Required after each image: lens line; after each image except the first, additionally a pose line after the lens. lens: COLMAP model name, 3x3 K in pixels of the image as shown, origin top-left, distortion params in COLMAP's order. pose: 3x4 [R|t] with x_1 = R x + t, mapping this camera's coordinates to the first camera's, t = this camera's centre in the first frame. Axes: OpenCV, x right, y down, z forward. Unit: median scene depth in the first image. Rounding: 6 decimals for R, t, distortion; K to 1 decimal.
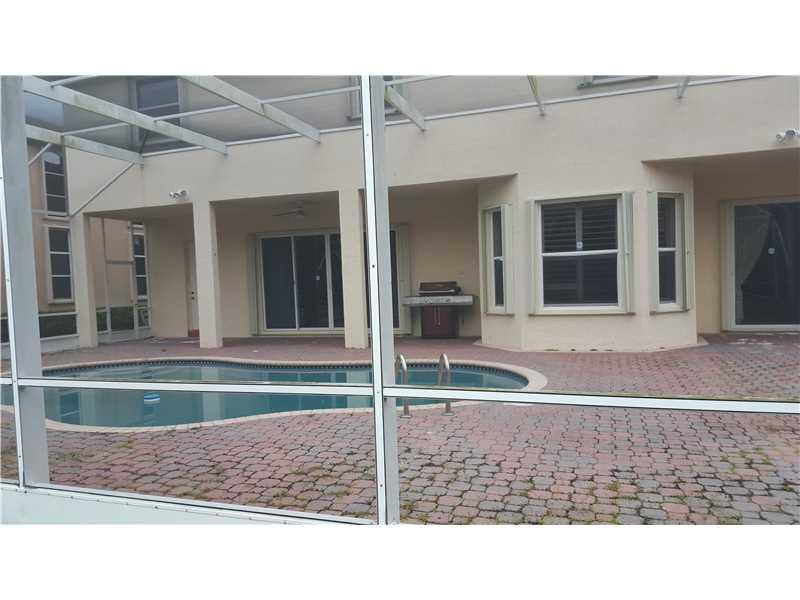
lens RADIAL K [[563.1, 0, 397.5], [0, 563.1, 304.8], [0, 0, 1]] dist [0.105140, -0.002617]
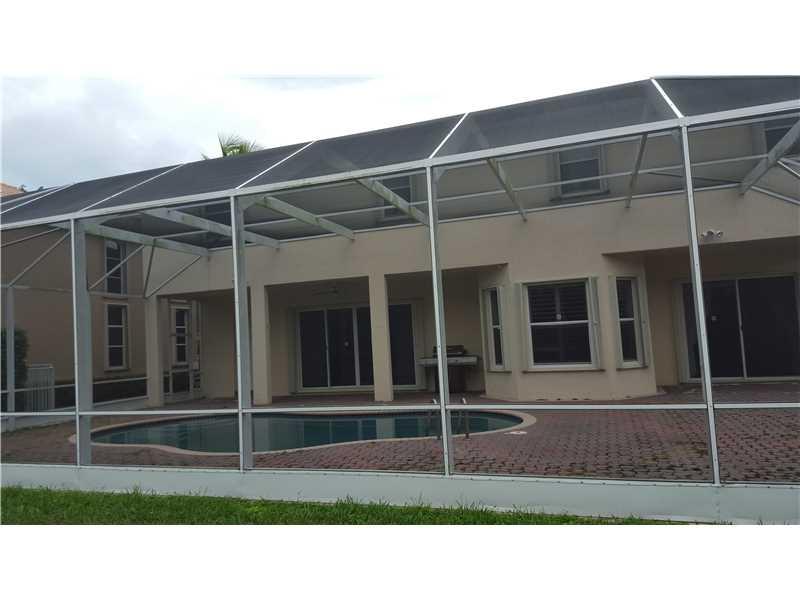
lens RADIAL K [[563.1, 0, 397.5], [0, 563.1, 304.8], [0, 0, 1]] dist [0.105140, -0.002617]
pose [[0.999856, -0.016134, 0.005335, -0.048592], [0.016611, 0.994156, -0.106668, -0.000590], [-0.003582, 0.106741, 0.994280, -0.259026]]
